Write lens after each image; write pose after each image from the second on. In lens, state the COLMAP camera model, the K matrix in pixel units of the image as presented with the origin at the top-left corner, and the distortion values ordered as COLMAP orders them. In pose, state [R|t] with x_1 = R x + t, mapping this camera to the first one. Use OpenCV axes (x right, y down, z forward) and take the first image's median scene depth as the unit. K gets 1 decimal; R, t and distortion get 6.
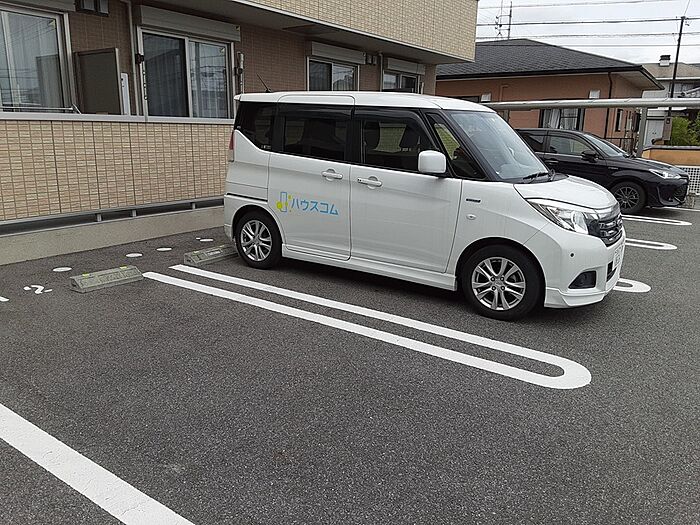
lens RADIAL K [[560.8, 0, 341.0], [0, 560.8, 261.5], [0, 0, 1]] dist [0.091409, -0.113546]
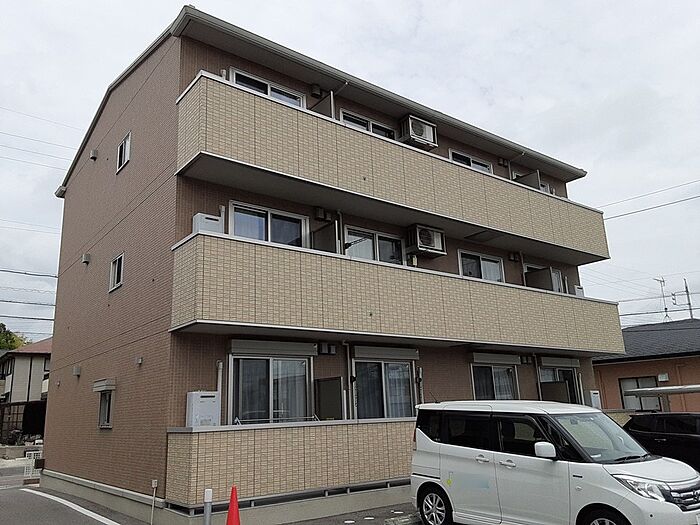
lens RADIAL K [[560.8, 0, 341.0], [0, 560.8, 261.5], [0, 0, 1]] dist [0.091409, -0.113546]
pose [[0.950247, -0.119090, -0.287834, 0.098671], [-0.030050, 0.884676, -0.465236, 0.074269], [0.310045, 0.450738, 0.837082, -0.479720]]
